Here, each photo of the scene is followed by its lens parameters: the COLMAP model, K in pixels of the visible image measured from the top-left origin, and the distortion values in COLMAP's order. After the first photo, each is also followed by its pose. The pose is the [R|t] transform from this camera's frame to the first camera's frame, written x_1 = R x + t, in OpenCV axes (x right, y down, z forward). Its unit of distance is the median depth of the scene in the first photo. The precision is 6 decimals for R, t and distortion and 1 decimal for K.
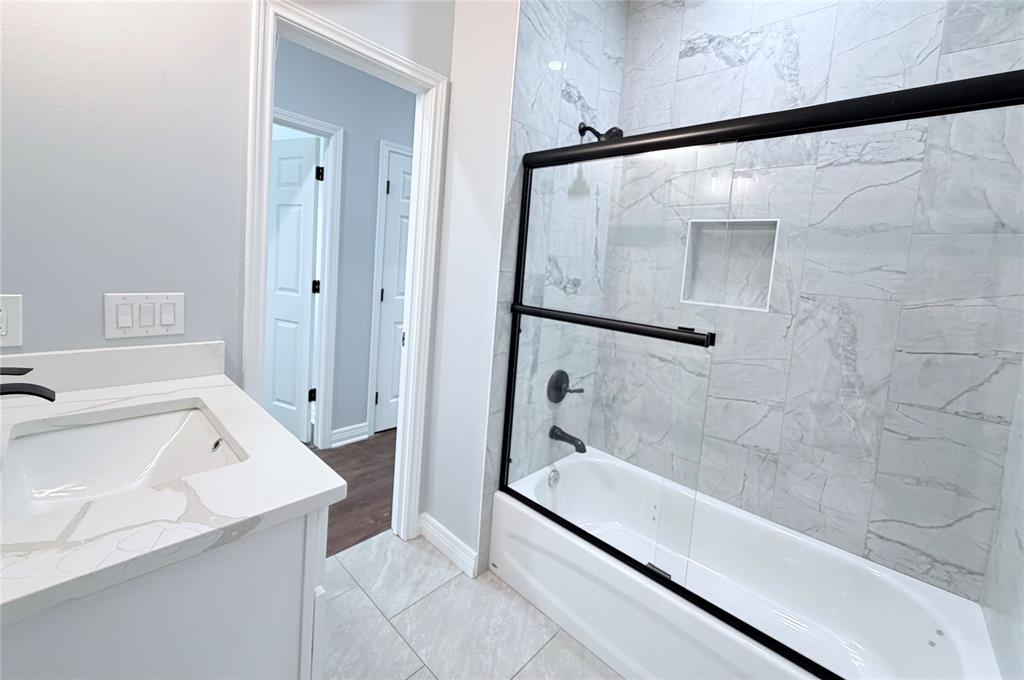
lens RADIAL K [[408.9, 0, 511.3], [0, 408.9, 295.7], [0, 0, 1]] dist [0.000540, 0.000139]
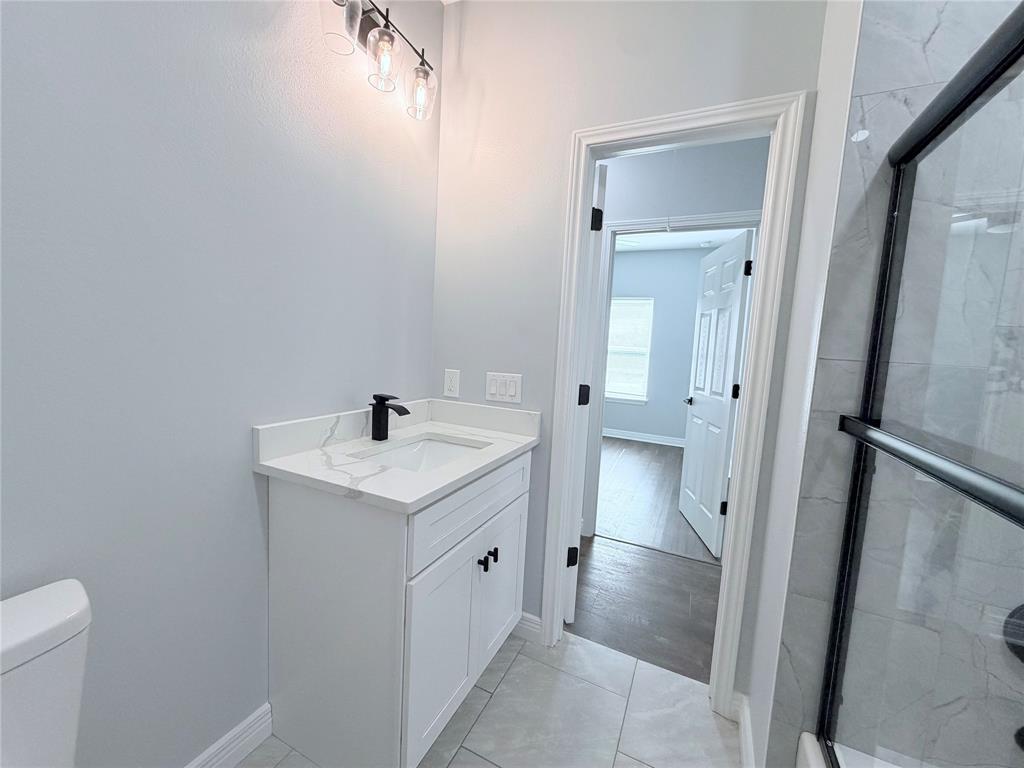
lens RADIAL K [[413.6, 0, 512.0], [0, 413.6, 384.0], [0, 0, 1]] dist [-0.001244, 0.000081]
pose [[0.302949, 0.027869, -0.952599, 0.405275], [-0.101005, 0.994881, -0.003015, 0.023924], [0.947639, 0.097130, 0.304213, 0.379419]]
